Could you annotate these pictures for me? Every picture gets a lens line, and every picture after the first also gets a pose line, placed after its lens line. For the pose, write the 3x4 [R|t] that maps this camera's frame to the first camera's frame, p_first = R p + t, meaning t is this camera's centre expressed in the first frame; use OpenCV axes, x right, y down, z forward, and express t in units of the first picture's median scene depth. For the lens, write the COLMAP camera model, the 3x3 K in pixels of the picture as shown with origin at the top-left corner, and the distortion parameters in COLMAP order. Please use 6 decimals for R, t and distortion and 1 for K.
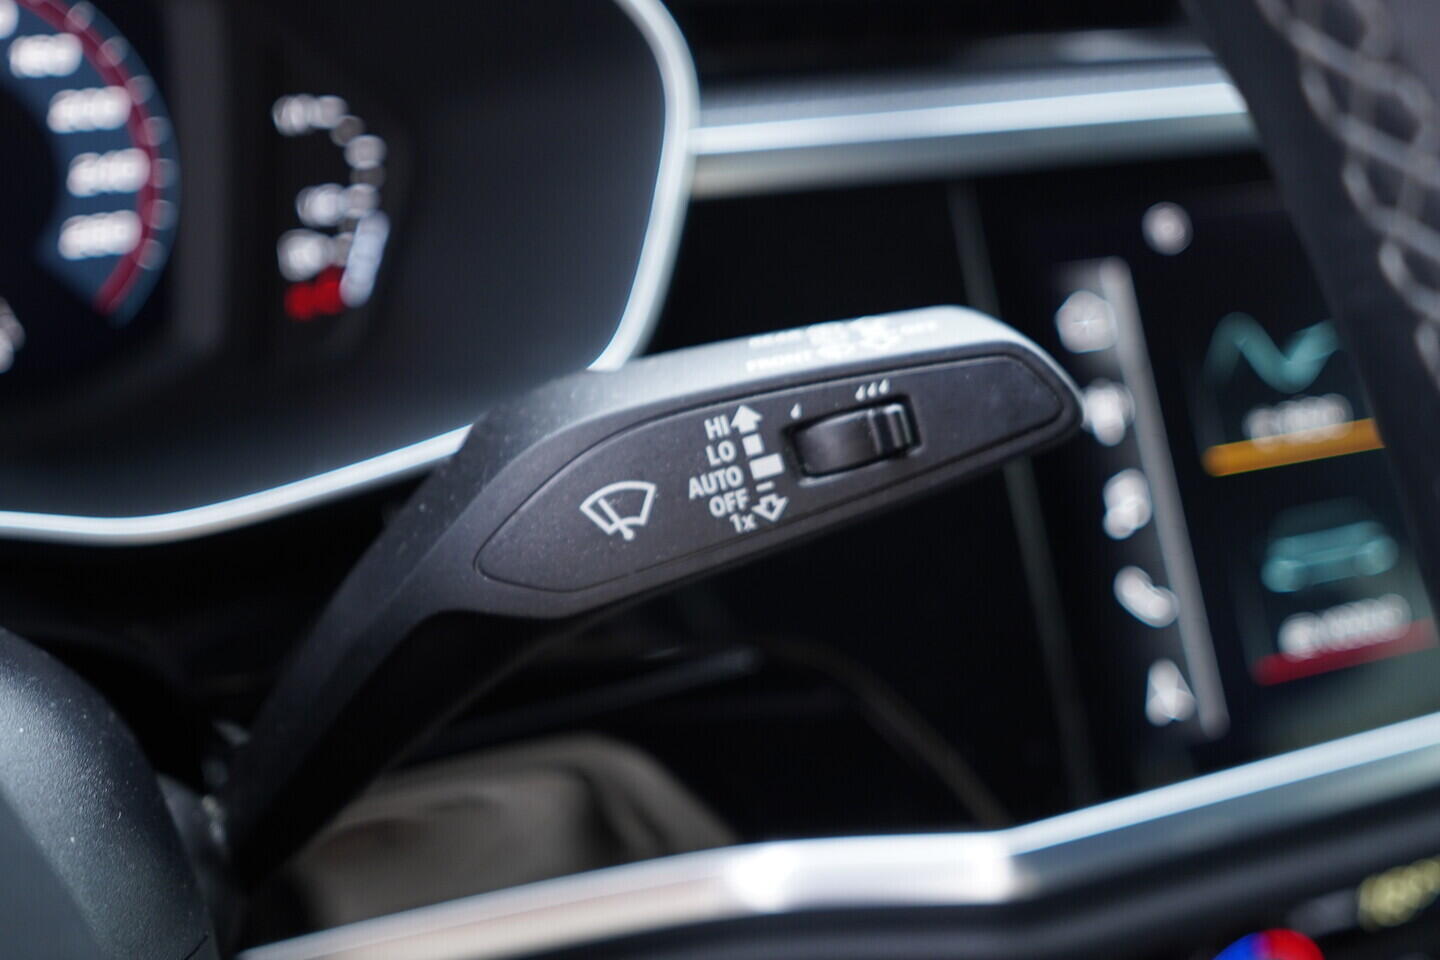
lens RADIAL K [[1470.7, 0, 722.1], [0, 1470.7, 480.1], [0, 0, 1]] dist [0.003833, 0.000000]
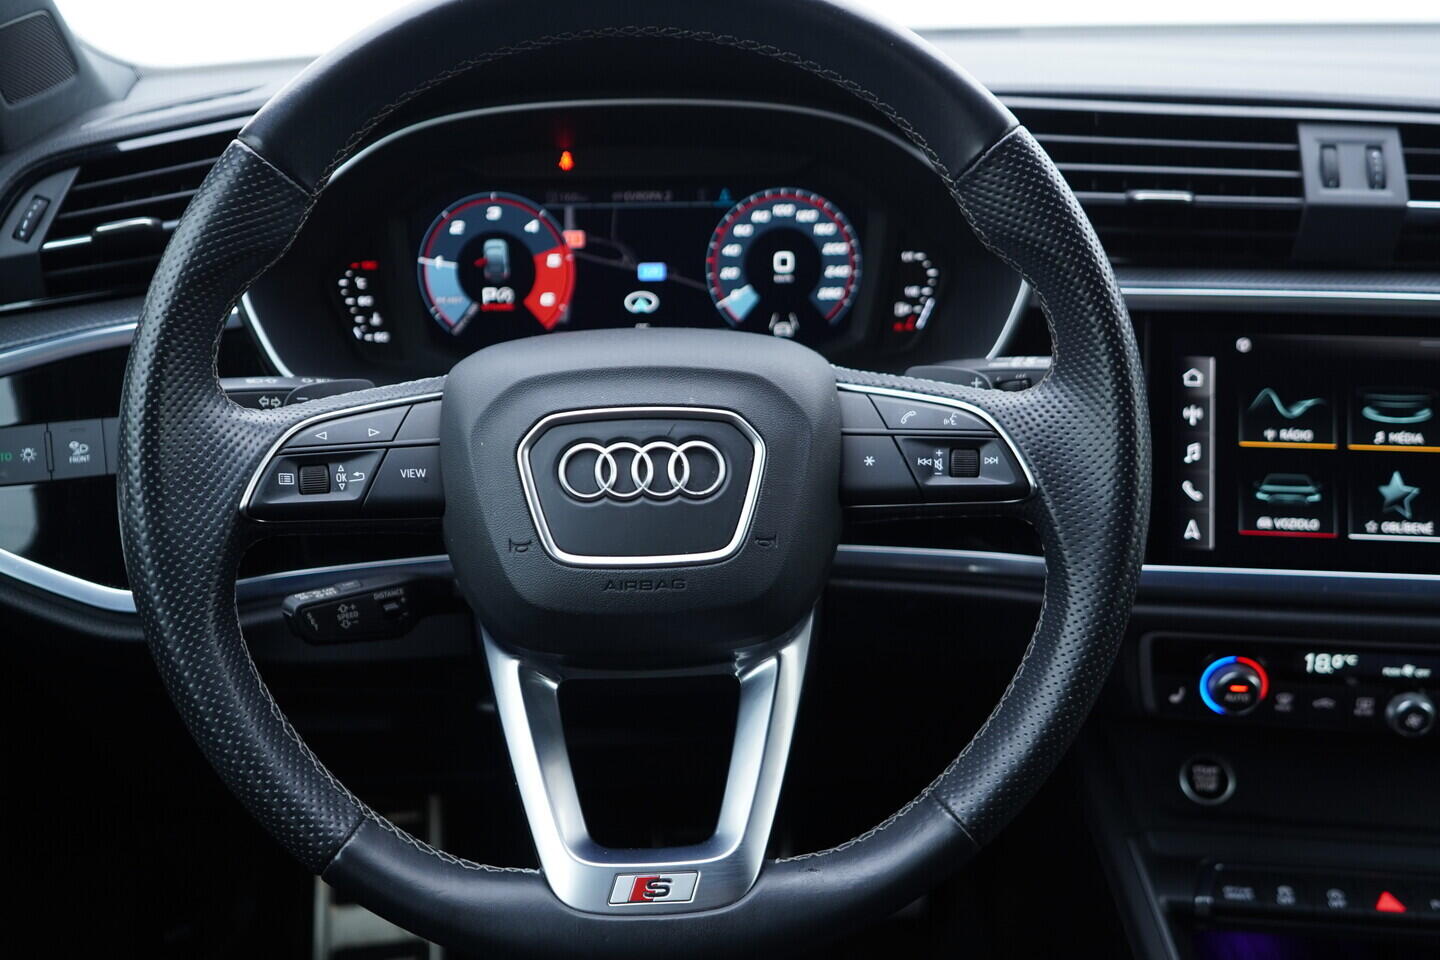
lens RADIAL K [[1470.7, 0, 722.7], [0, 1470.7, 479.1], [0, 0, 1]] dist [0.003833, 0.000000]
pose [[0.883085, 0.176607, -0.434707, 0.635621], [-0.182659, 0.982772, 0.028206, 0.129063], [0.432199, 0.054495, 0.900130, -1.496972]]
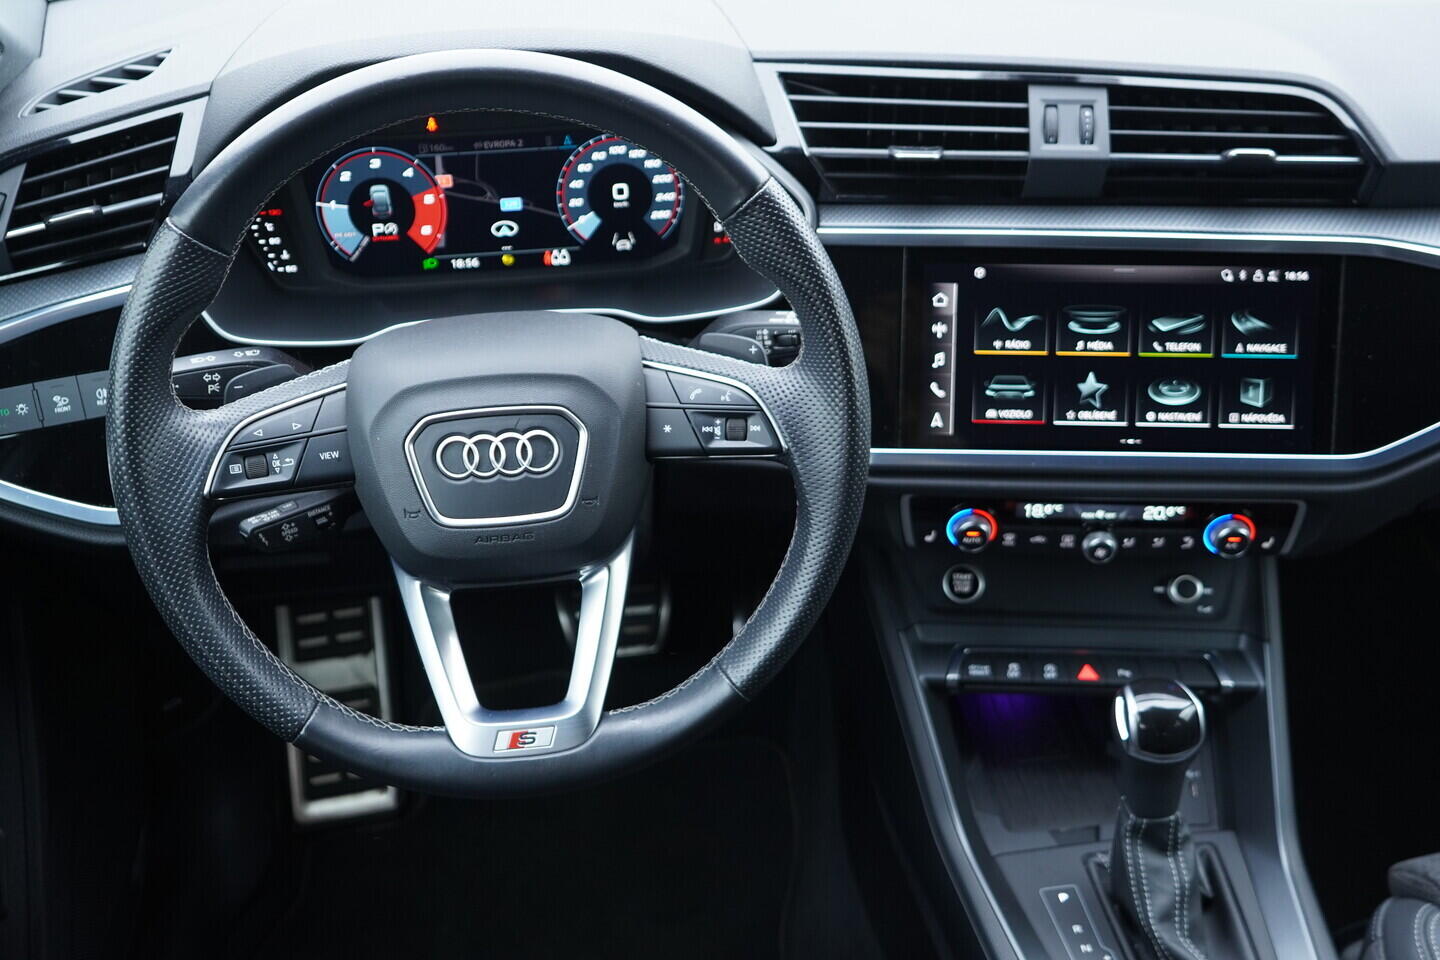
lens RADIAL K [[1470.7, 0, 721.8], [0, 1470.7, 476.5], [0, 0, 1]] dist [0.003833, 0.000000]
pose [[0.908168, 0.238396, -0.344090, 0.965705], [-0.152605, 0.953972, 0.258166, -0.473564], [0.389798, -0.181948, 0.902747, -2.010666]]
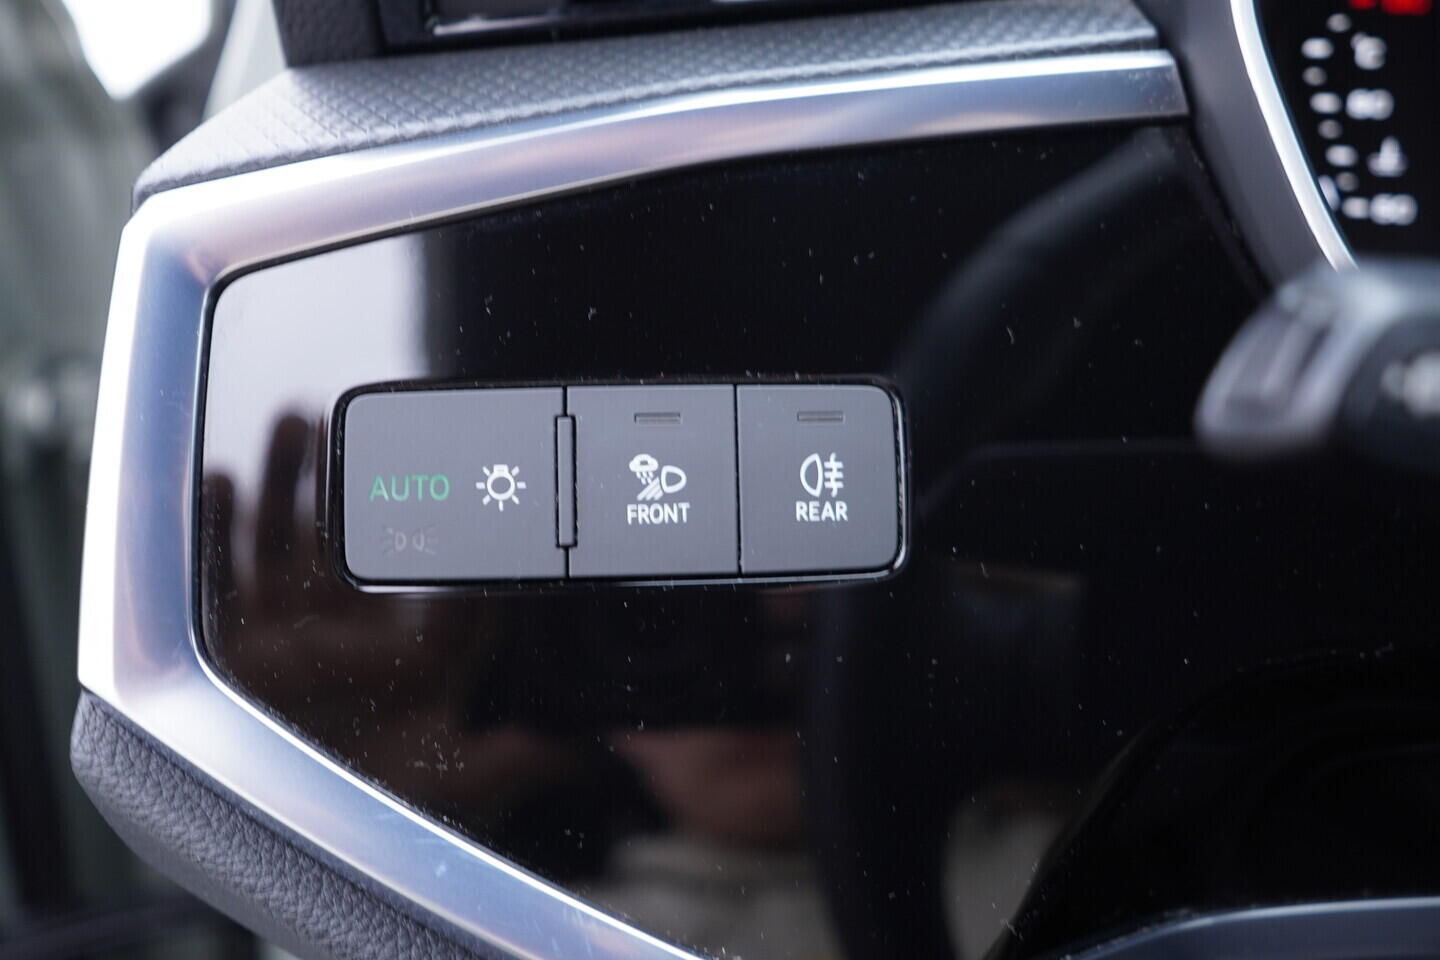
lens RADIAL K [[1470.7, 0, 715.2], [0, 1470.7, 477.3], [0, 0, 1]] dist [0.003833, 0.000000]
pose [[0.759205, 0.261088, -0.596189, -0.815206], [-0.260459, 0.961344, 0.089324, 0.260480], [0.596464, 0.087467, 0.797860, -0.408689]]
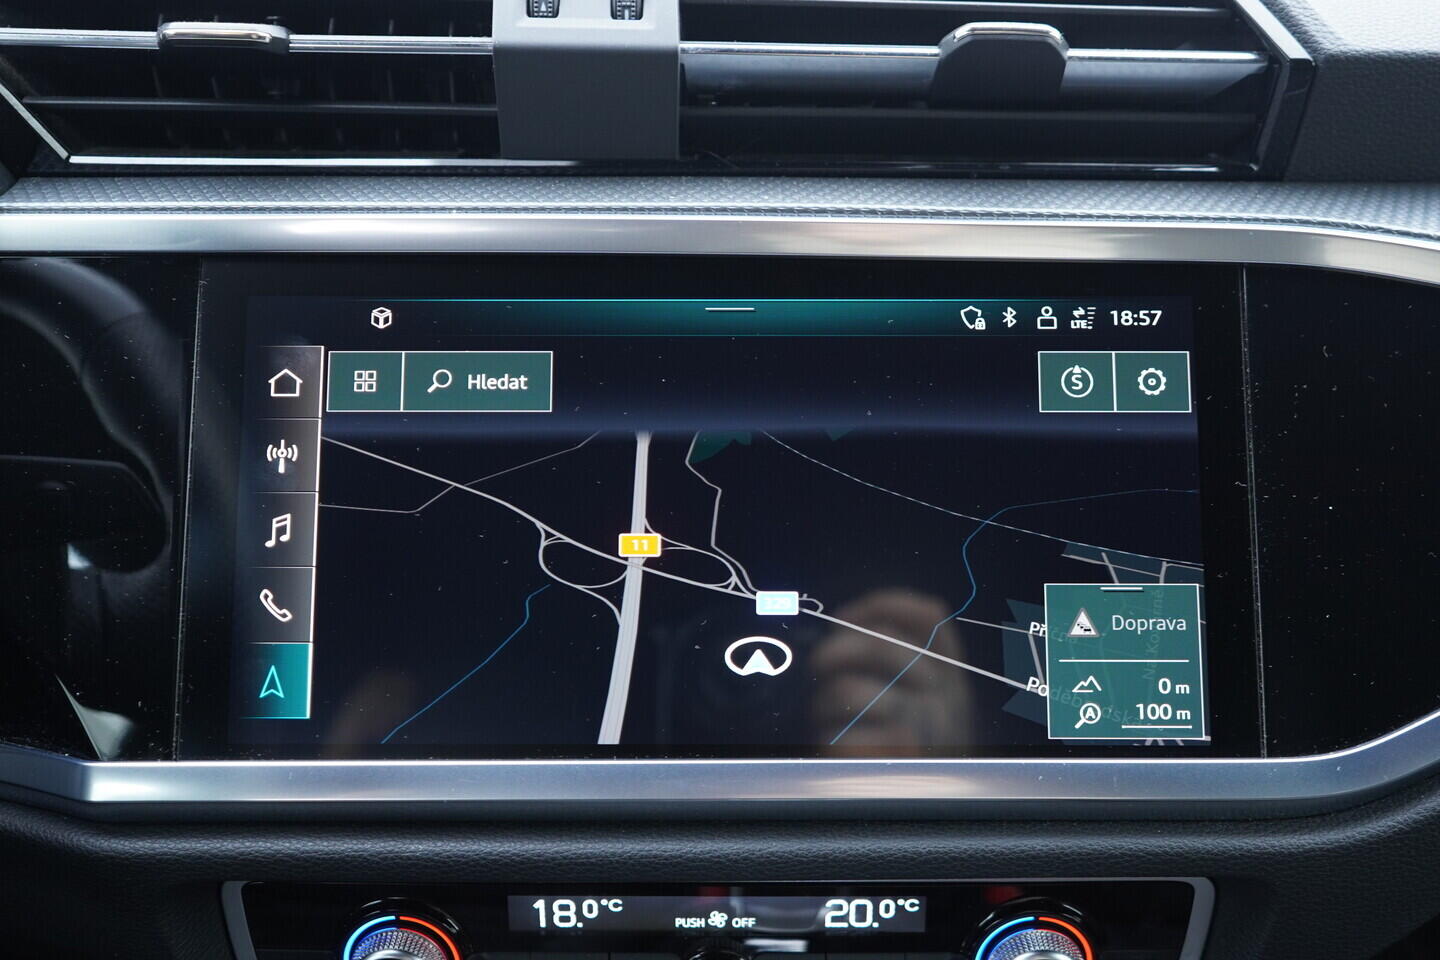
lens RADIAL K [[1470.7, 0, 722.7], [0, 1470.7, 478.2], [0, 0, 1]] dist [0.003833, 0.000000]
pose [[0.932932, 0.149205, -0.327683, 1.001134], [-0.151446, 0.988286, 0.018823, -0.106041], [0.326654, 0.032066, 0.944600, -0.064803]]
